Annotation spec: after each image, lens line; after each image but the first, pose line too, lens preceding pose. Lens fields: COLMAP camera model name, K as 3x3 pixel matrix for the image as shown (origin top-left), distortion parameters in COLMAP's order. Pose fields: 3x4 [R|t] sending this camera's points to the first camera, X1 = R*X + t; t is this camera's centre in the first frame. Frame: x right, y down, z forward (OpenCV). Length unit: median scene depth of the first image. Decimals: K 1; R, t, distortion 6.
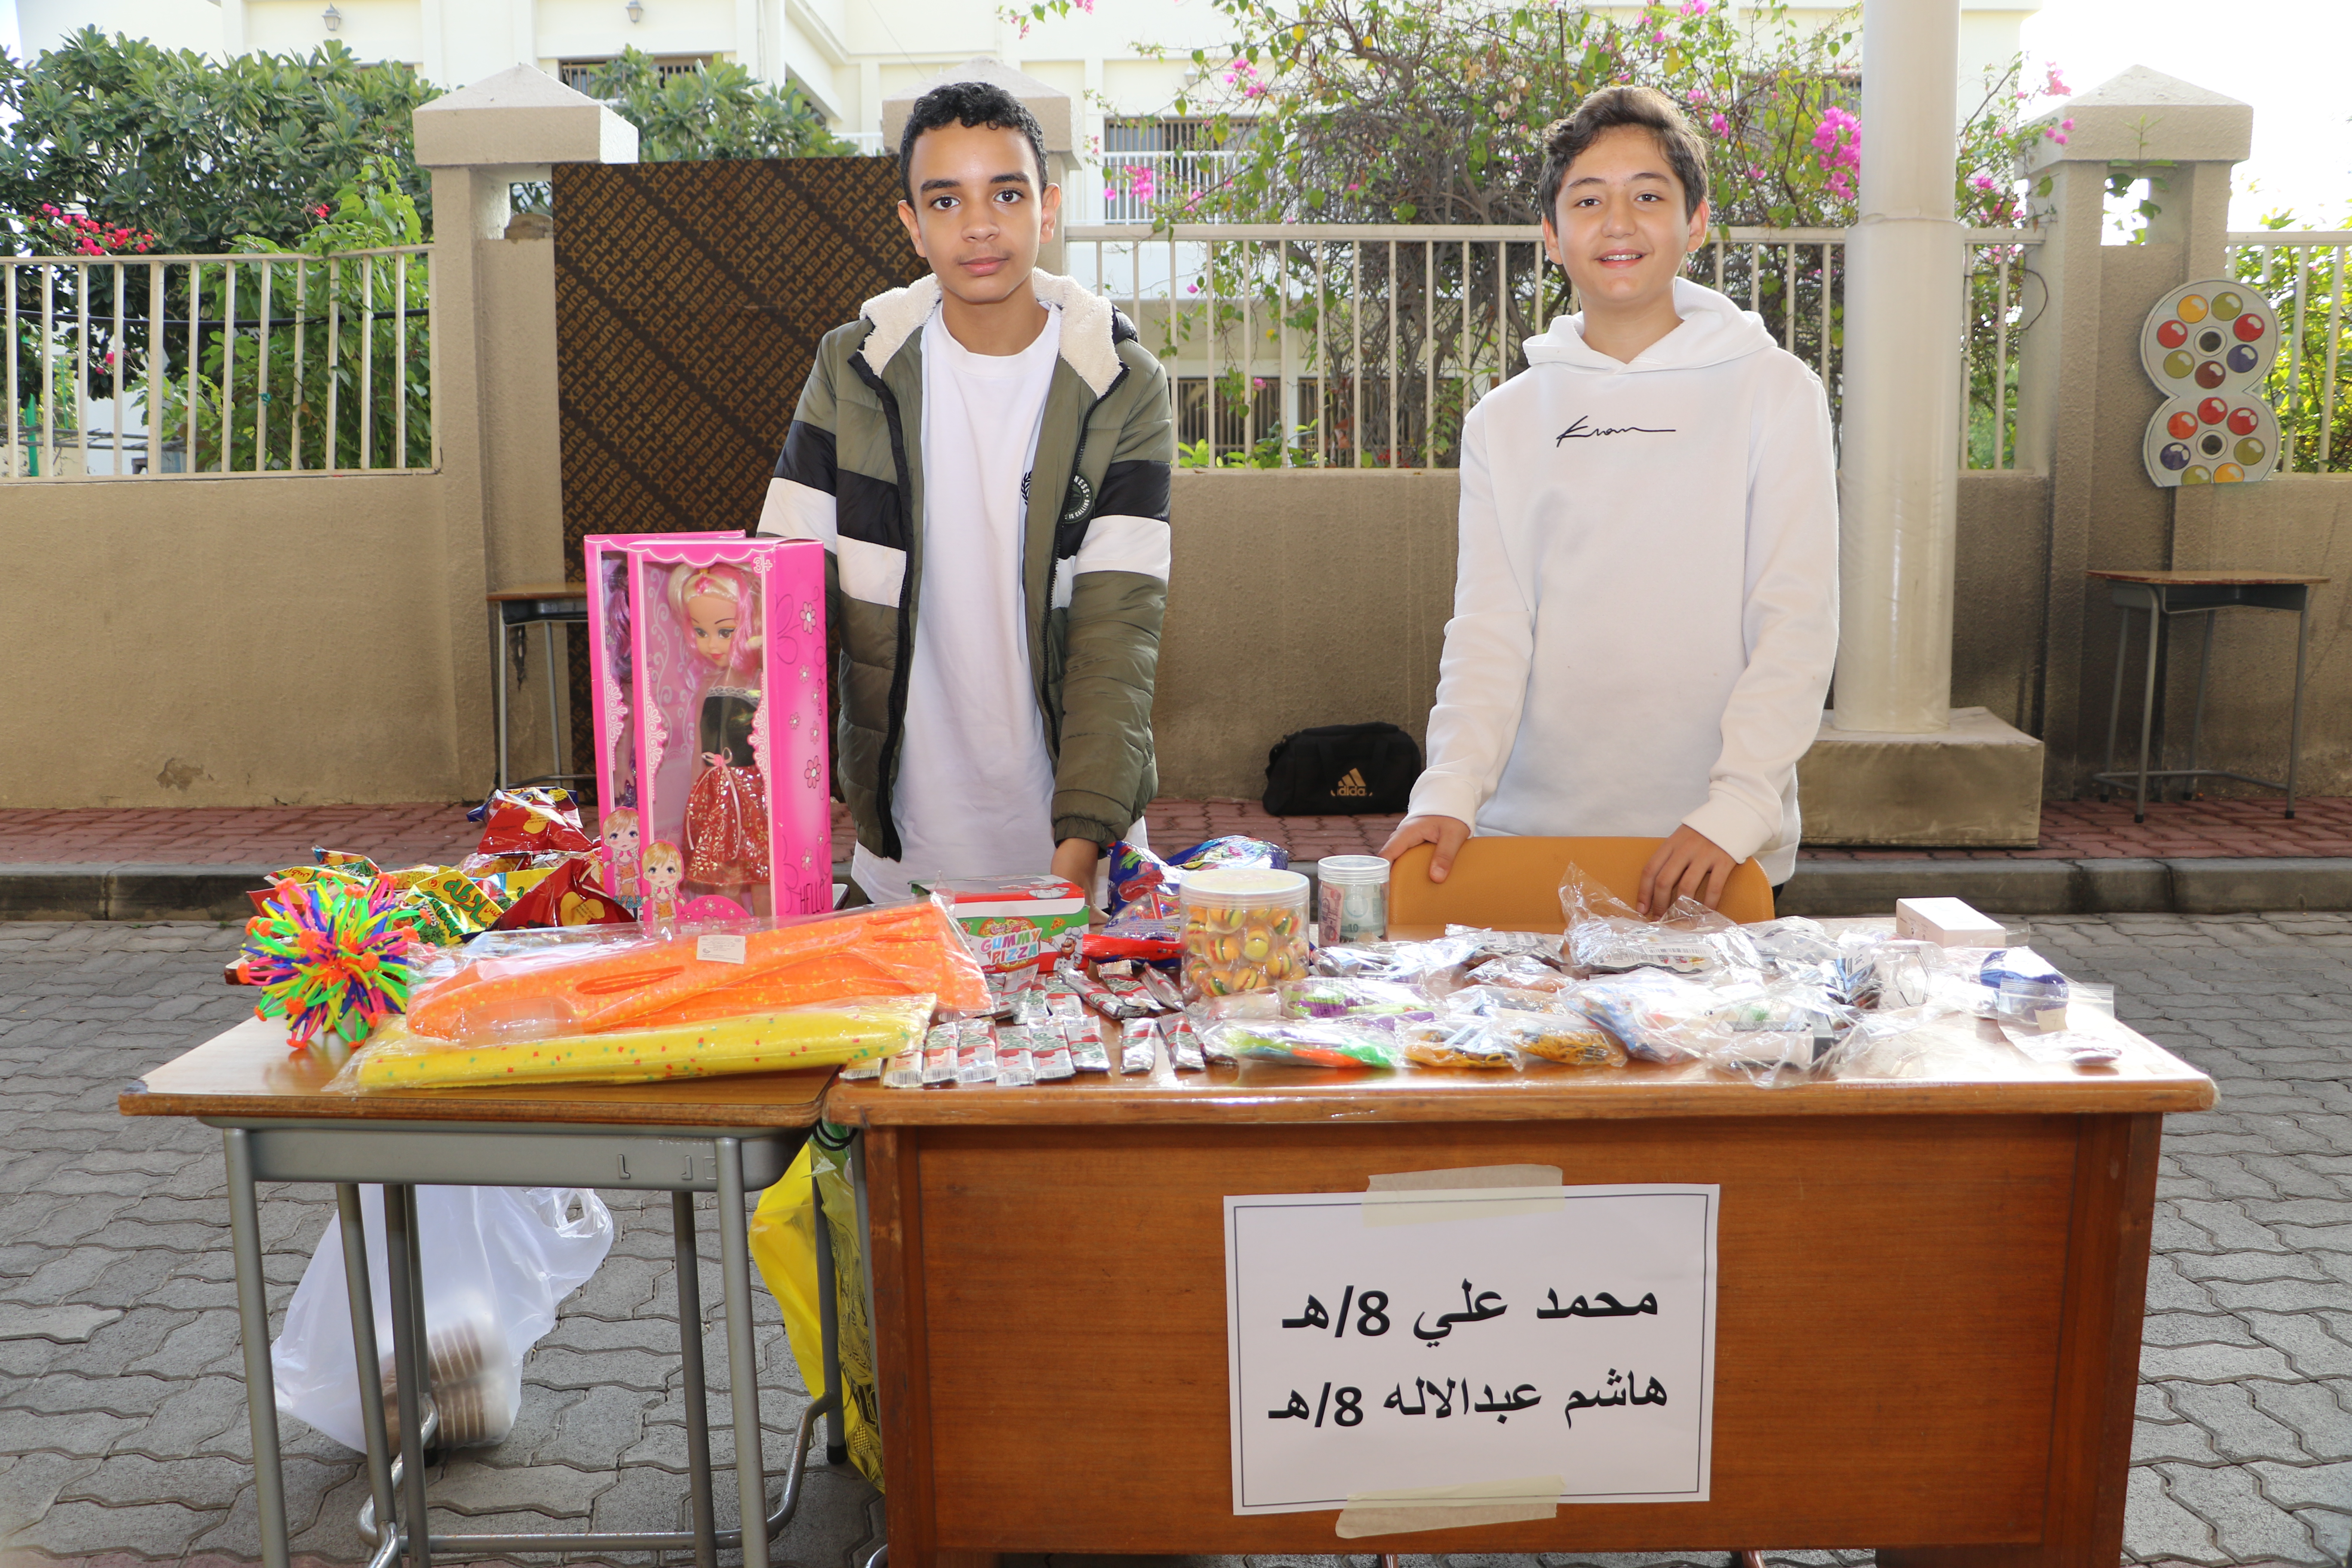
lens RADIAL K [[2004.6, 0, 1161.1], [0, 2004.6, 782.9], [0, 0, 1]] dist [-0.089250, 0.046936]
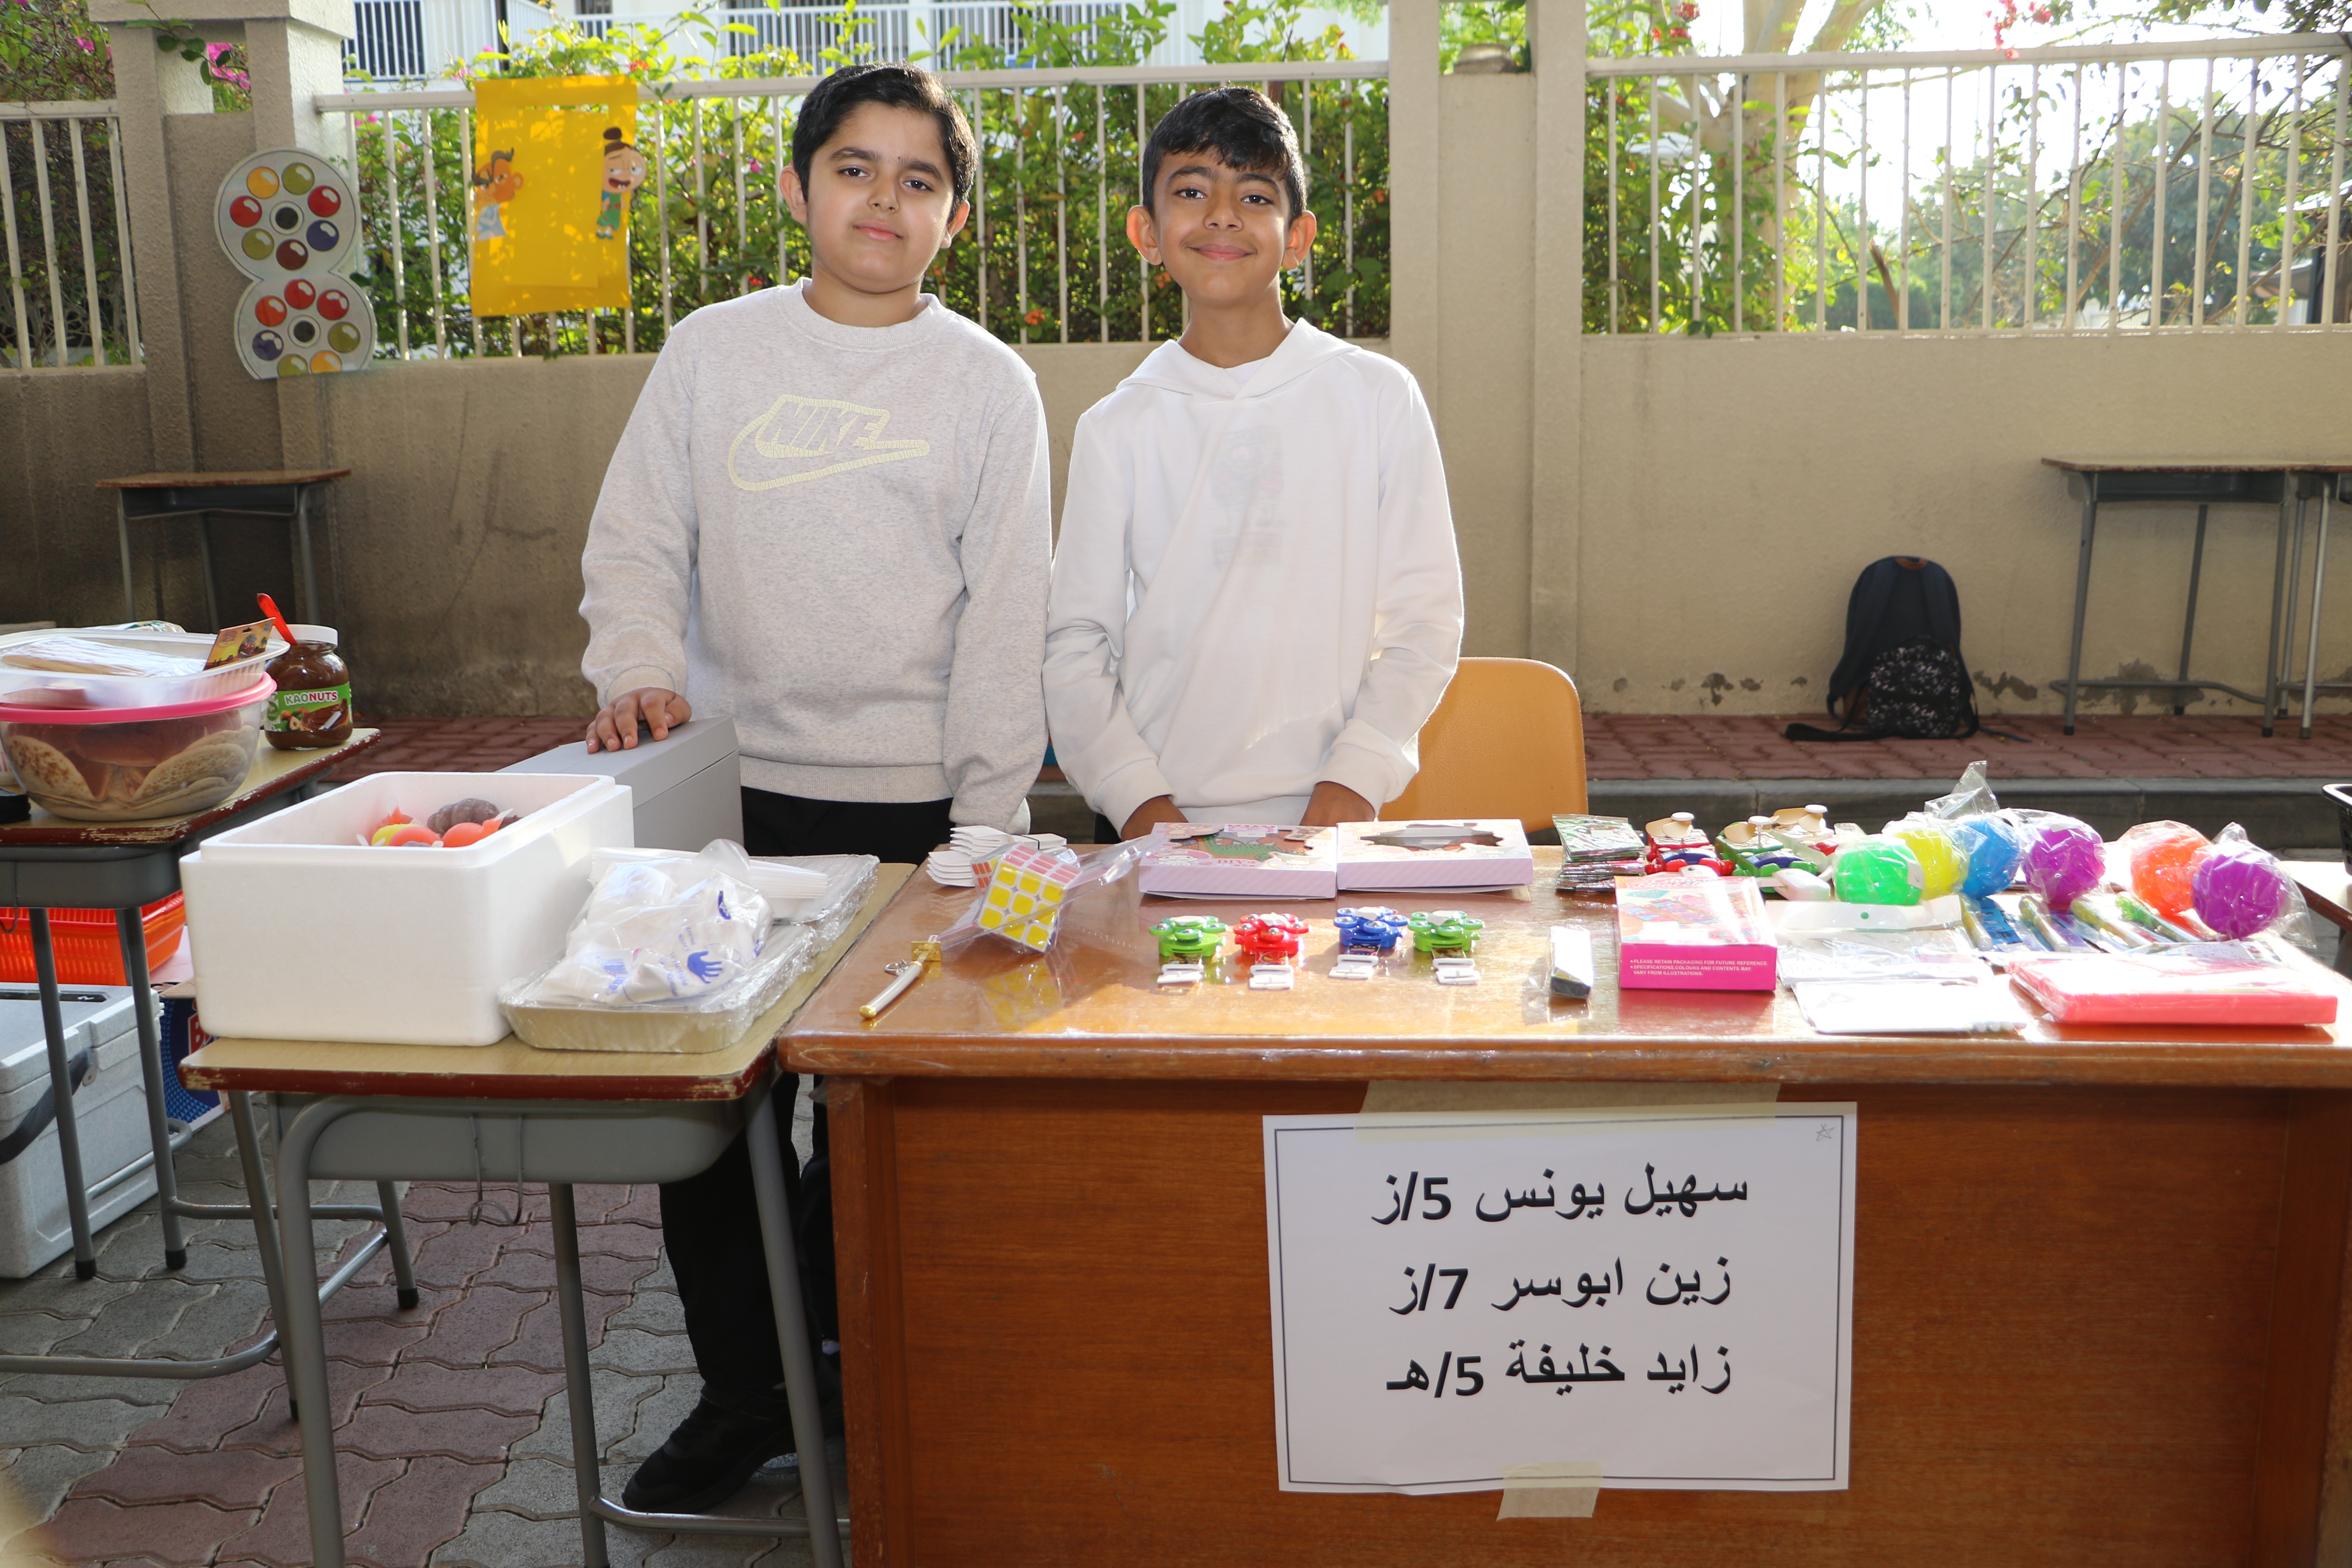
lens RADIAL K [[2211.1, 0, 1174.3], [0, 2211.1, 791.9], [0, 0, 1]] dist [-0.034895, 0.000000]
pose [[0.998110, -0.009279, -0.060744, 1.006148], [0.012071, 0.998880, 0.045747, 0.001644], [0.060252, -0.046394, 0.997104, -0.016502]]
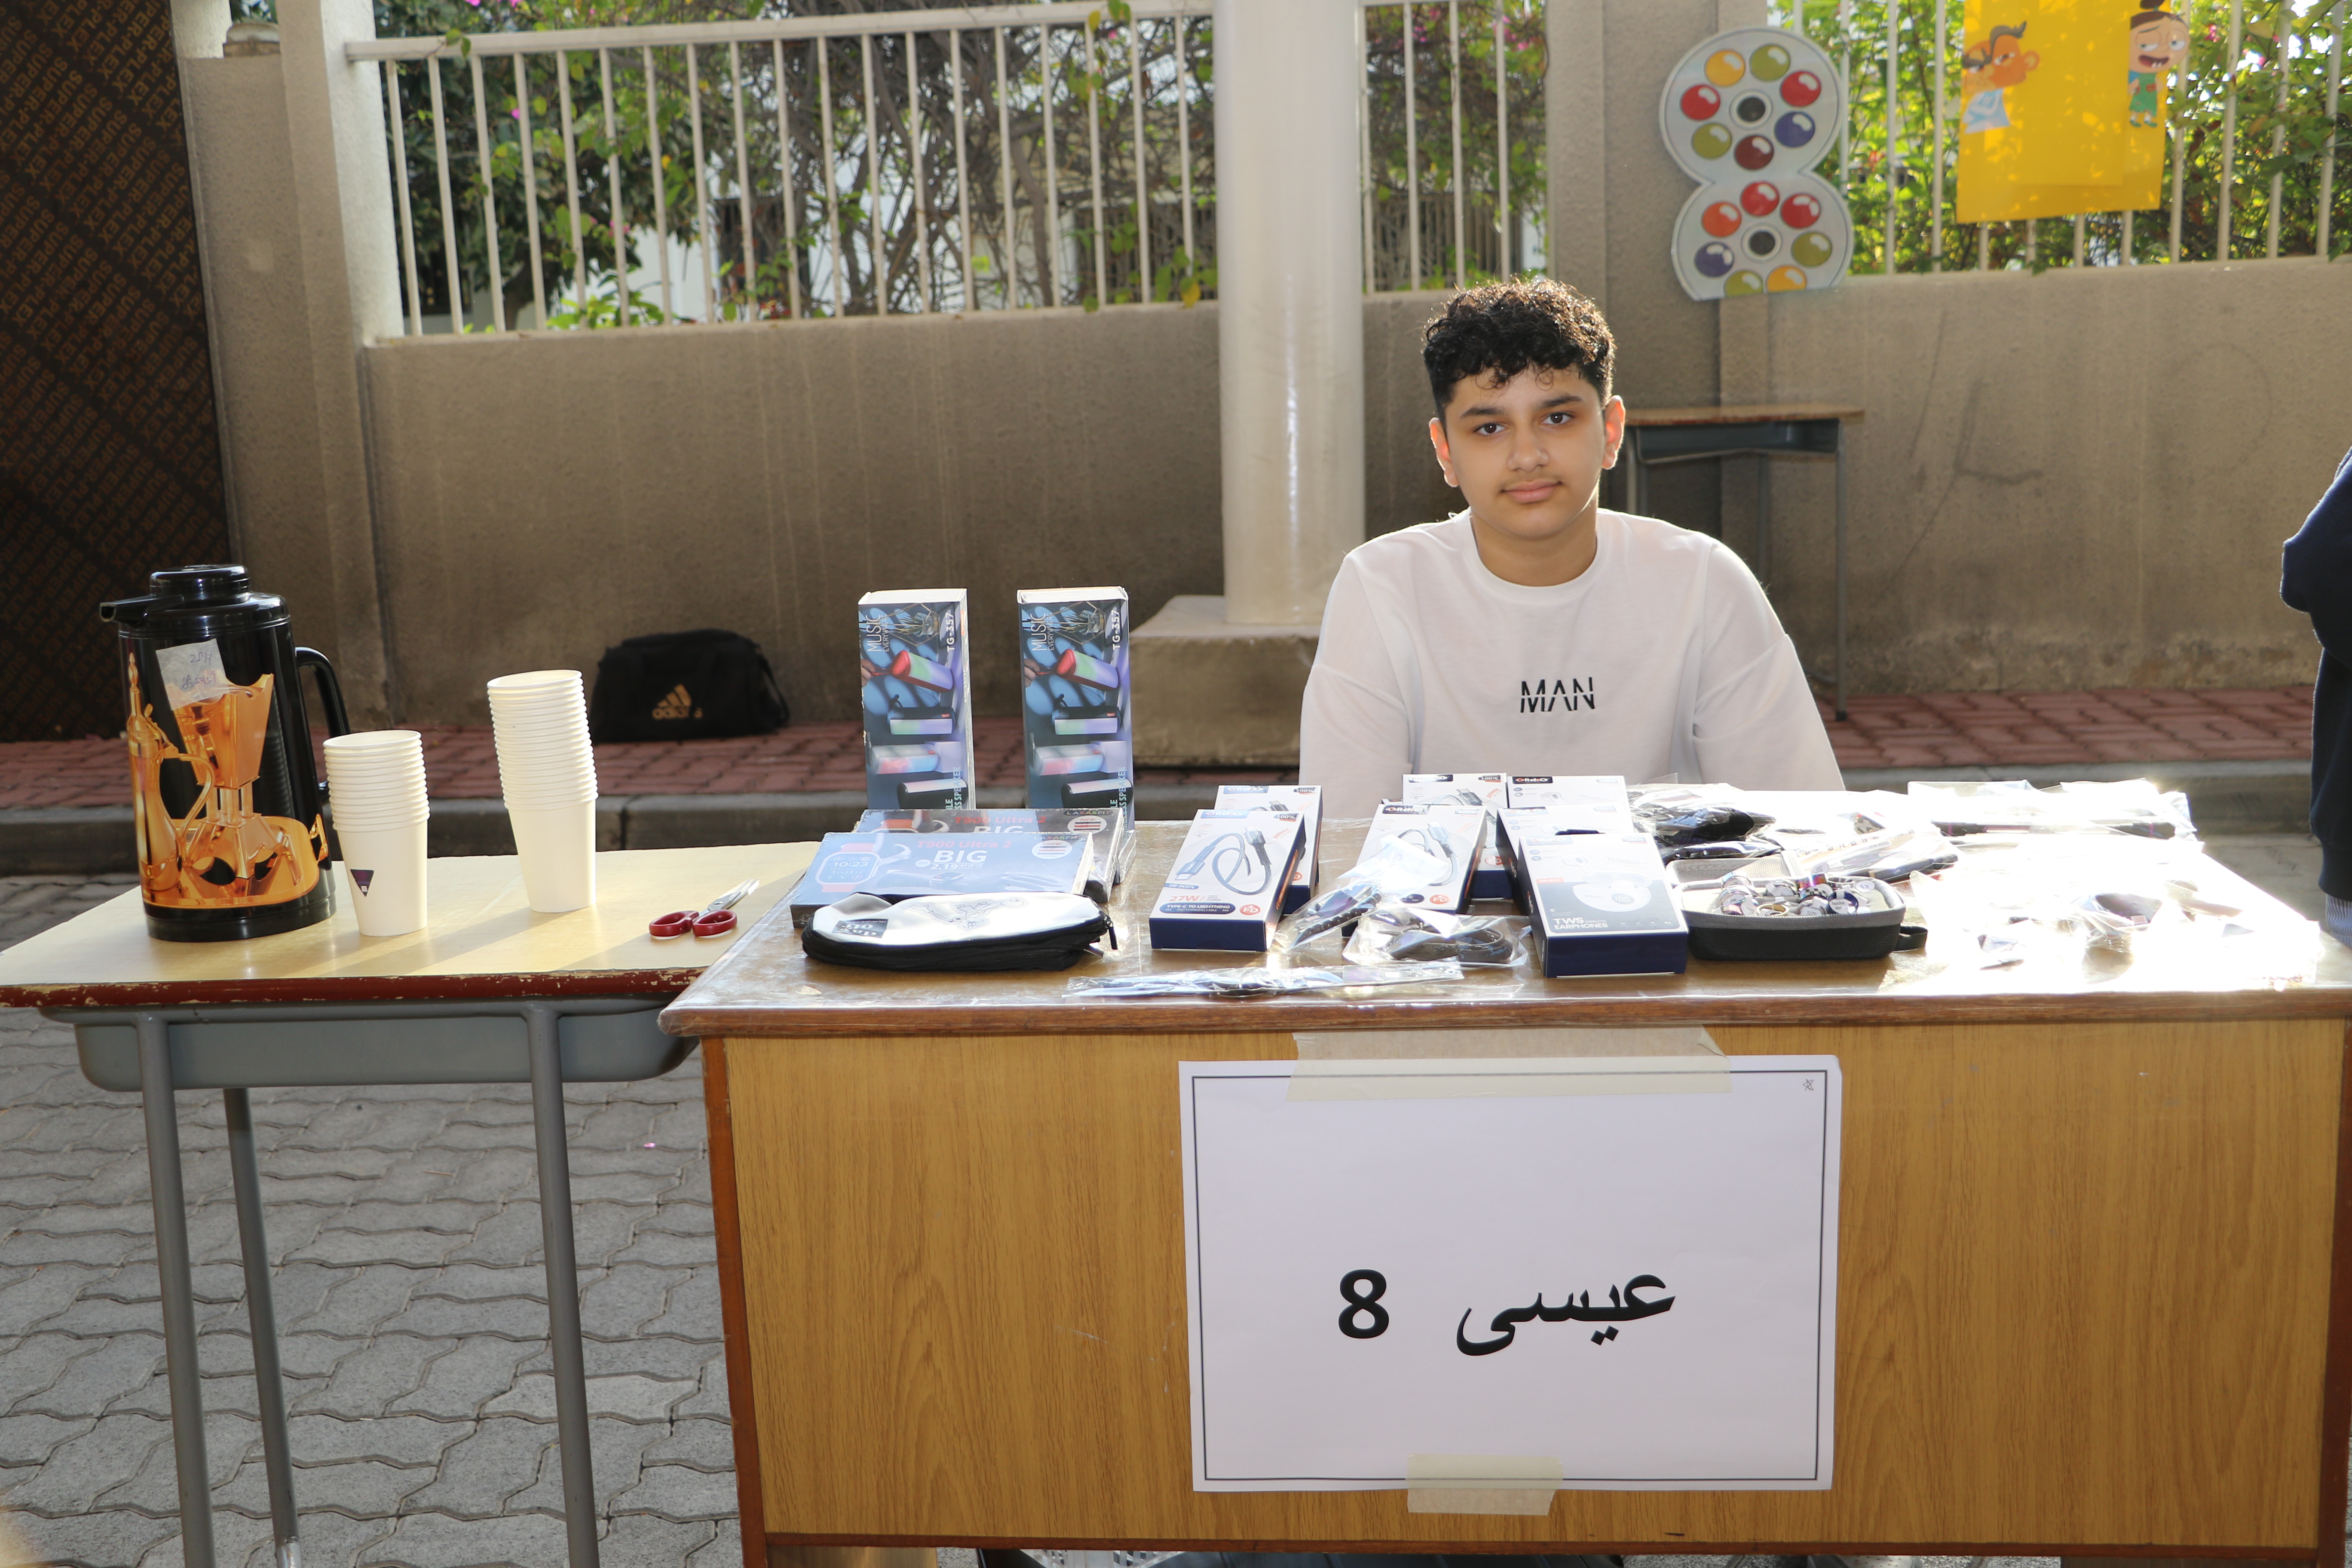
lens RADIAL K [[2401.9, 0, 1305.0], [0, 2401.9, 773.6], [0, 0, 1]] dist [0.024293, 0.000000]
pose [[0.997001, -0.024246, -0.073496, 0.419608], [0.027149, 0.998880, 0.038762, -0.002094], [0.072473, -0.040641, 0.996542, 0.013877]]
